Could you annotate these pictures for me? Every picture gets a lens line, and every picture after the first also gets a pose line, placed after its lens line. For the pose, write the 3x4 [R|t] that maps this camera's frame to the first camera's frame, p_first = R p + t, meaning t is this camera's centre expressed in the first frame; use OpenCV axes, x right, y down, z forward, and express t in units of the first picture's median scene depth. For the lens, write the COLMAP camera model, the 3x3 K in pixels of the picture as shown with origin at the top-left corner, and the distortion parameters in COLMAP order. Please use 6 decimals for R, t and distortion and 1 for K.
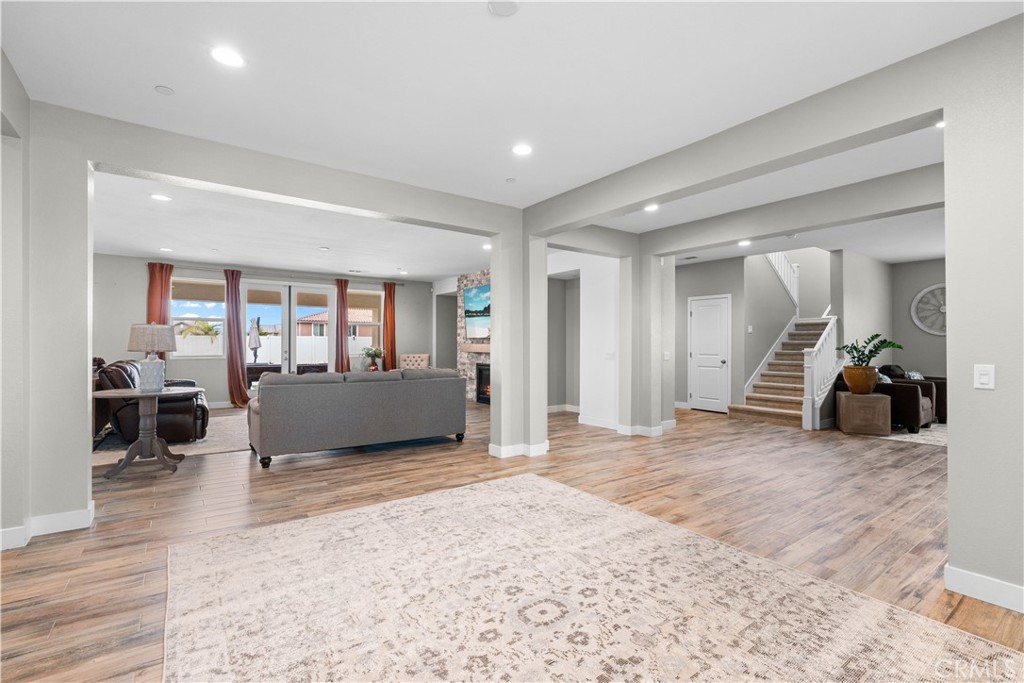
lens RADIAL K [[457.4, 0, 512.5], [0, 457.4, 342.7], [0, 0, 1]] dist [-0.001523, -0.000125]
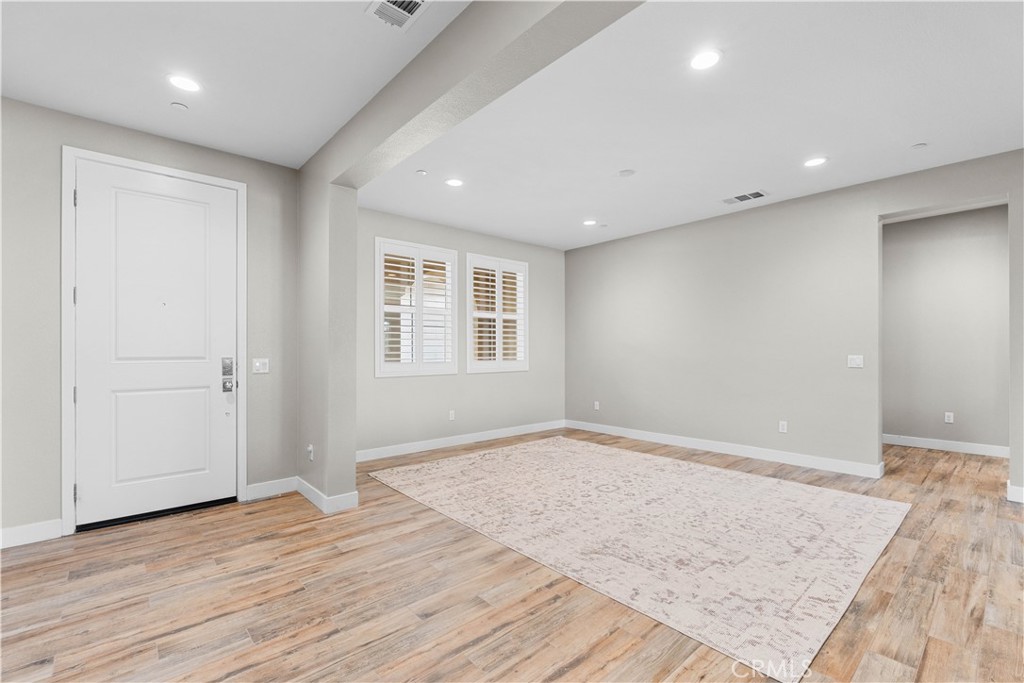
lens RADIAL K [[457.4, 0, 511.1], [0, 457.4, 346.6], [0, 0, 1]] dist [-0.001523, -0.000125]
pose [[-0.995219, -0.003647, -0.097604, 0.461134], [-0.002567, 0.999934, -0.011188, 0.016044], [0.097638, -0.010884, -0.995162, 2.017450]]
